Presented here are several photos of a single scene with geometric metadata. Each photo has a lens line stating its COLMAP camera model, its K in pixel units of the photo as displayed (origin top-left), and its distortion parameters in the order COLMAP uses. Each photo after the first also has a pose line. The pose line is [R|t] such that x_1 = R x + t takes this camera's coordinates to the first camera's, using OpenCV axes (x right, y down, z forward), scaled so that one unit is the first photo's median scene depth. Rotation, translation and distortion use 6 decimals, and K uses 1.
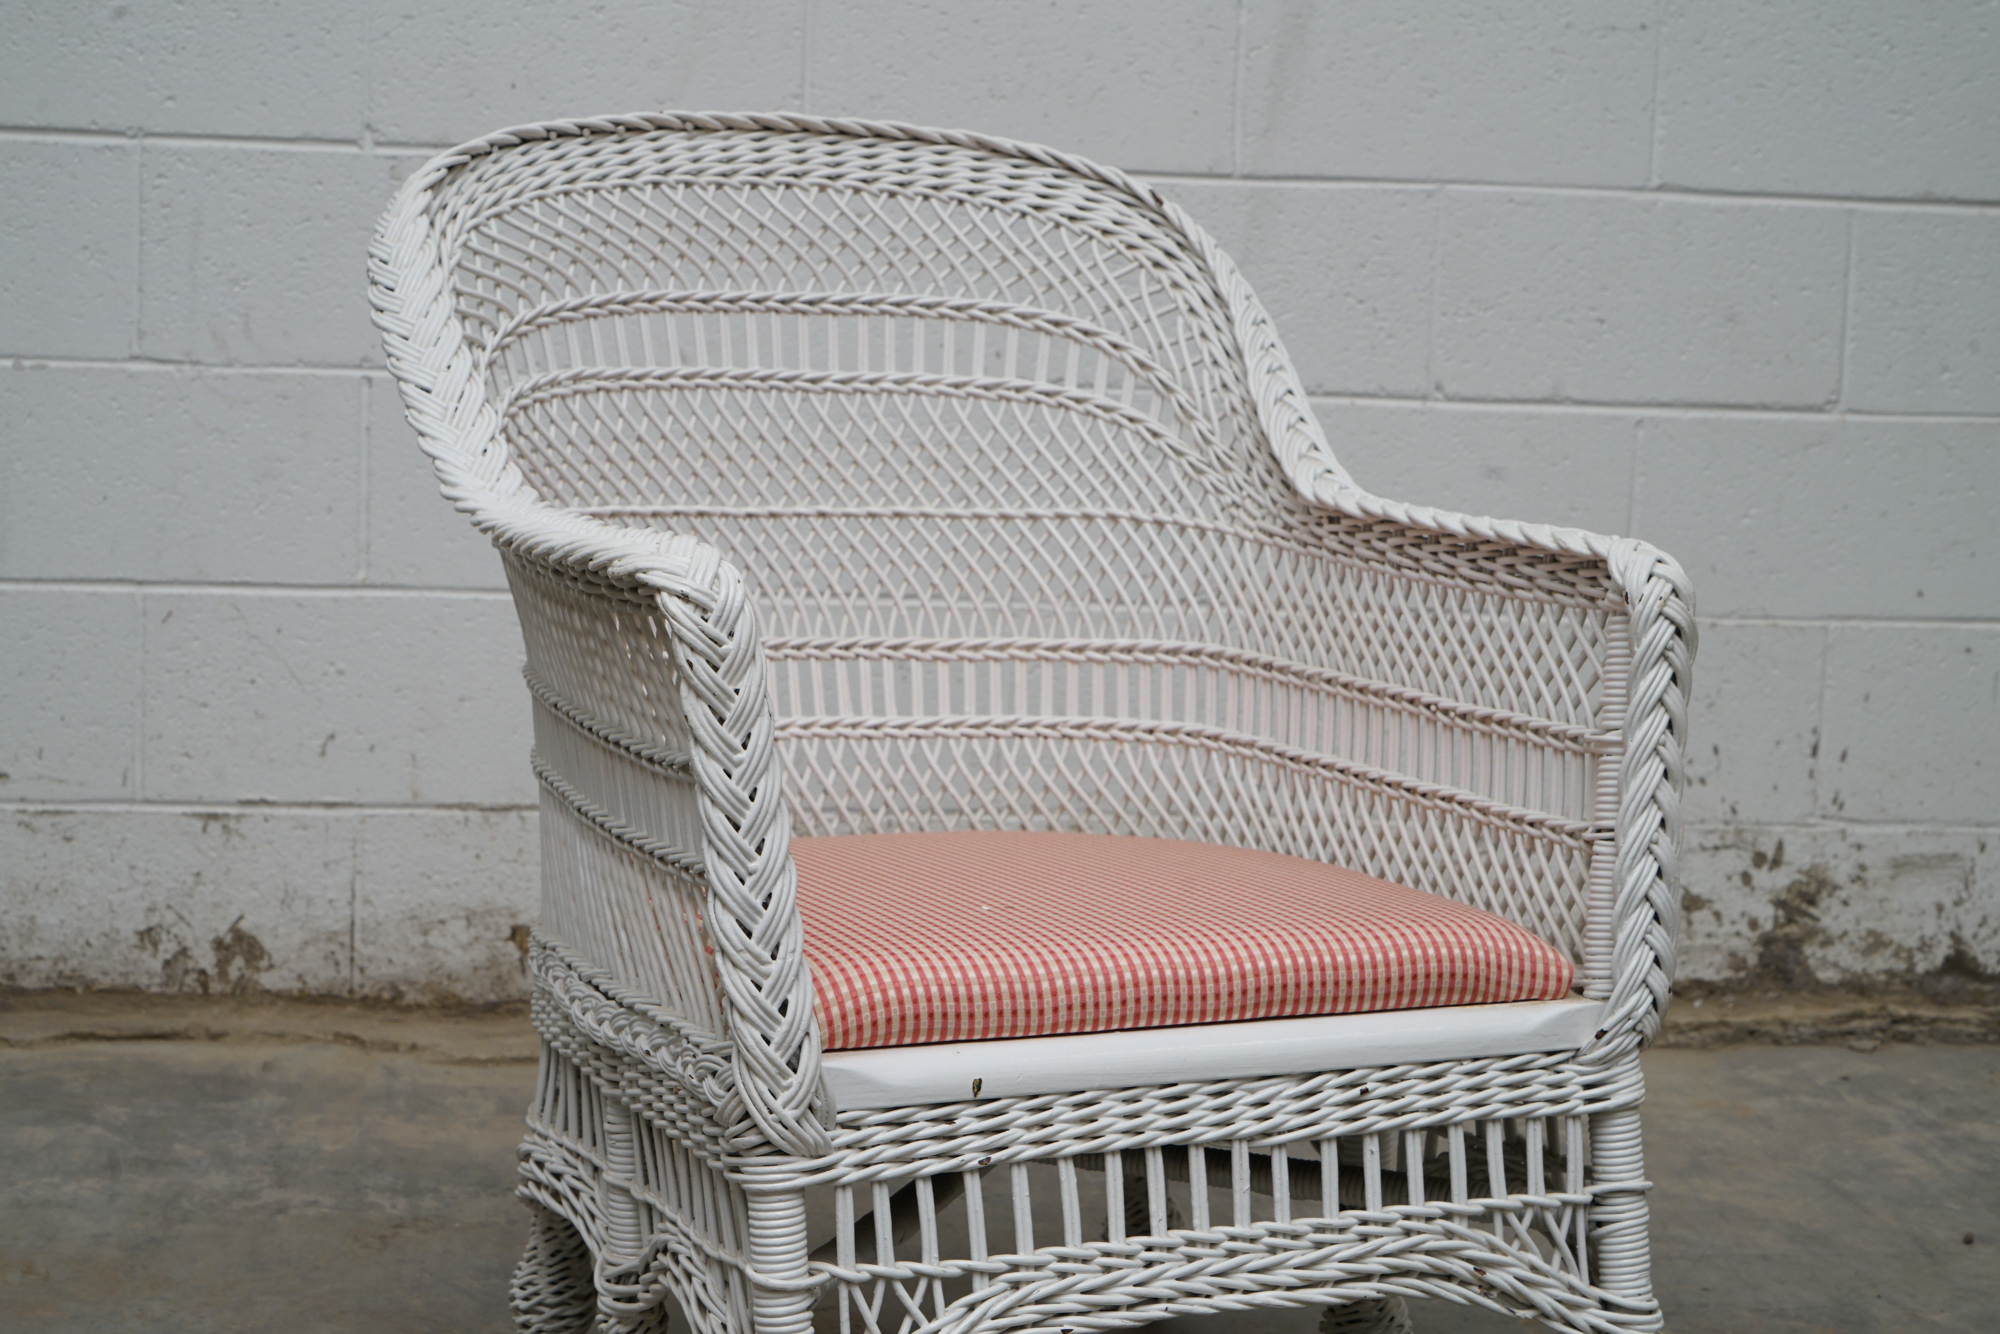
lens RADIAL K [[3422.2, 0, 910.2], [0, 3422.2, 720.6], [0, 0, 1]] dist [-0.029551, 0.000000]
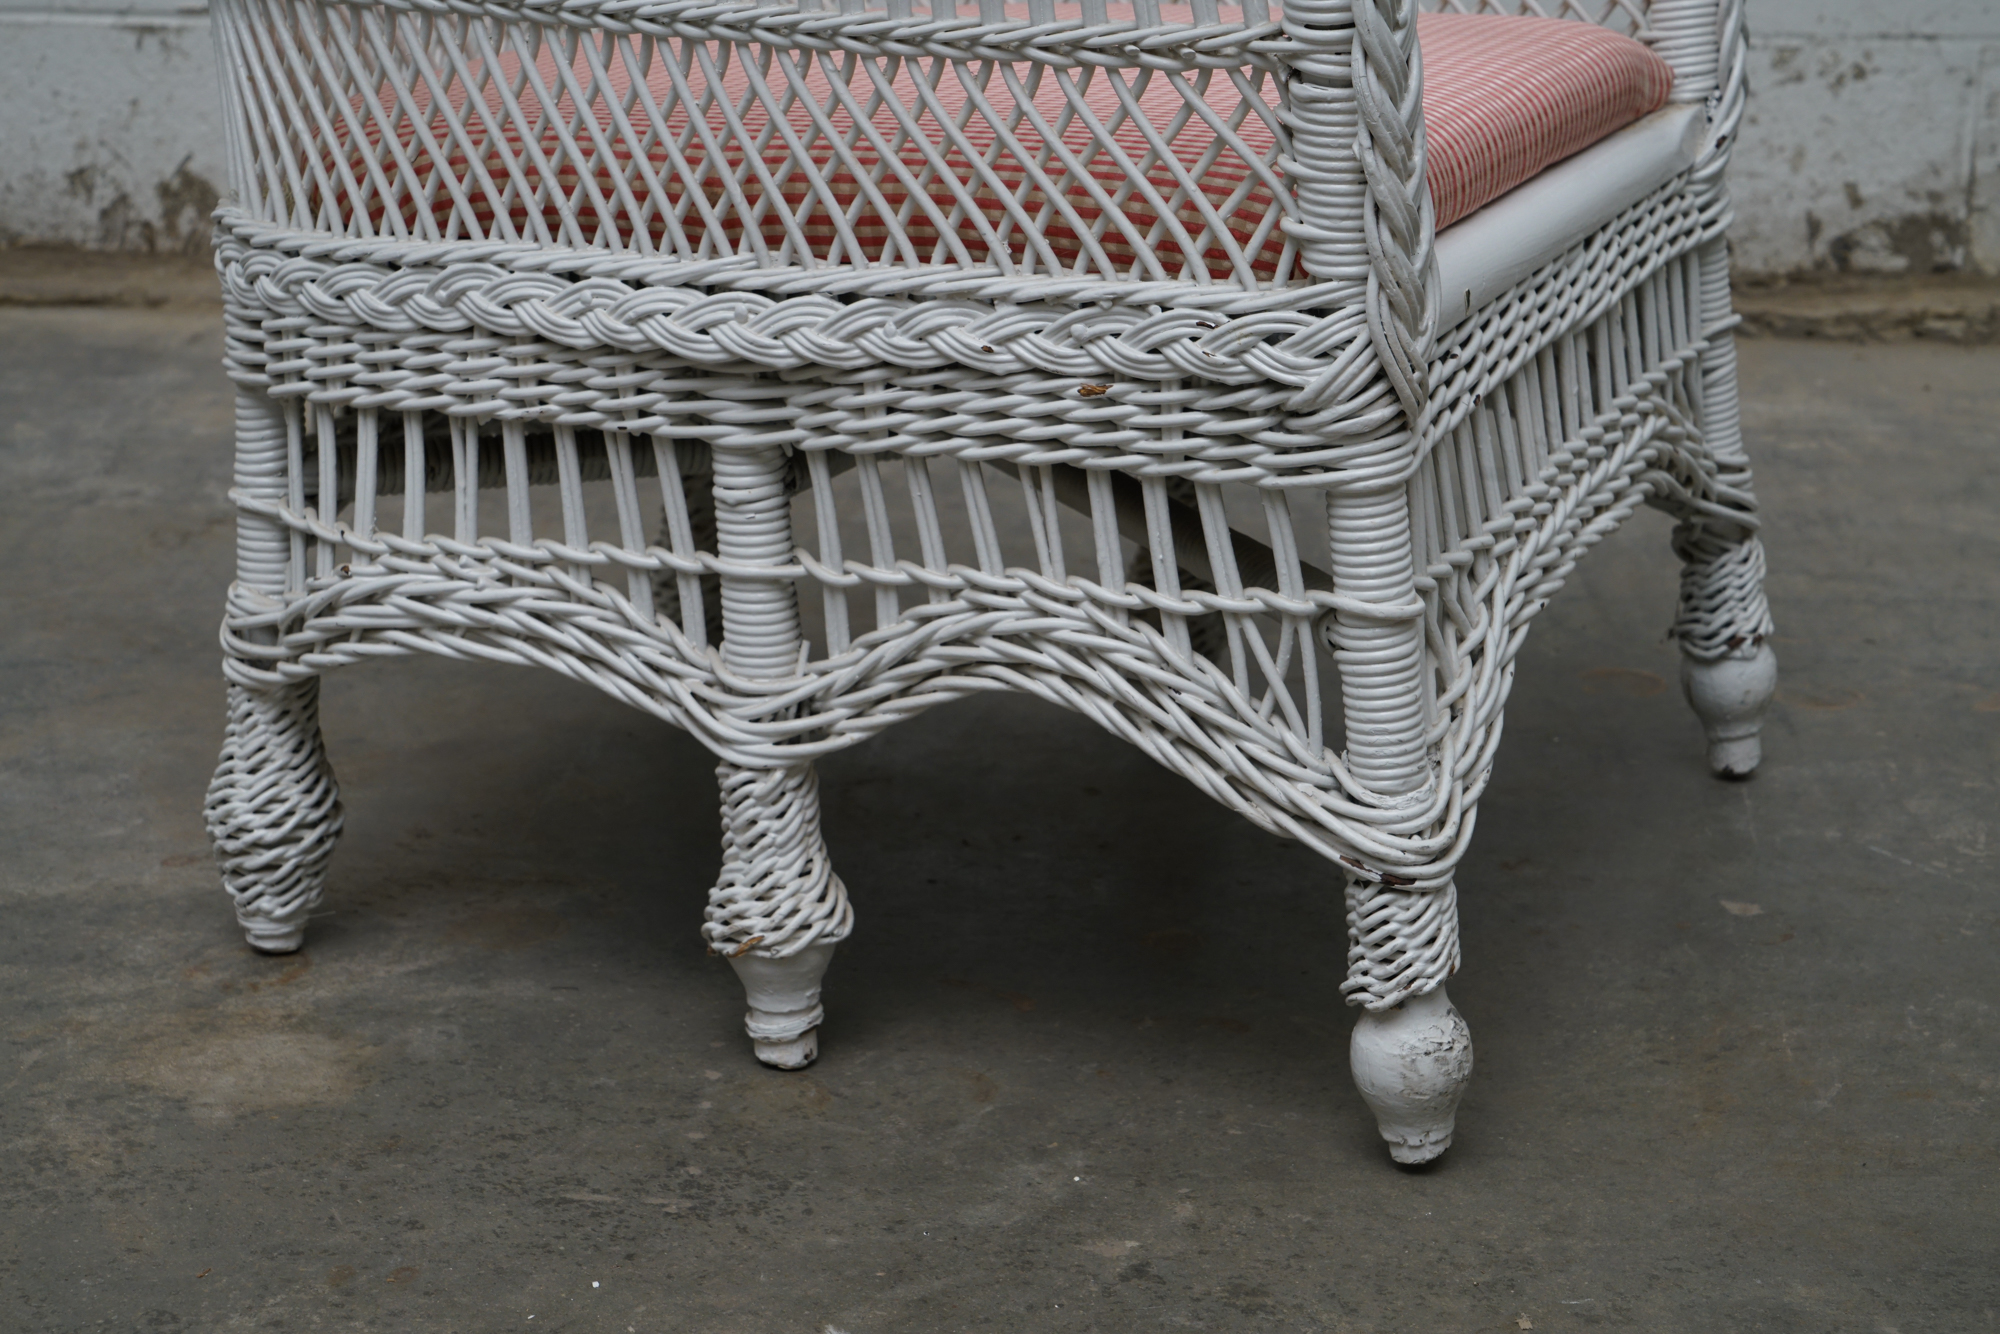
lens RADIAL K [[3989.9, 0, 908.3], [0, 3989.9, 714.4], [0, 0, 1]] dist [0.022537, 0.000000]
pose [[0.982560, 0.029378, -0.183612, 0.151326], [0.002302, 0.985443, 0.169991, 0.027794], [0.185933, -0.167449, 0.968189, 0.096253]]
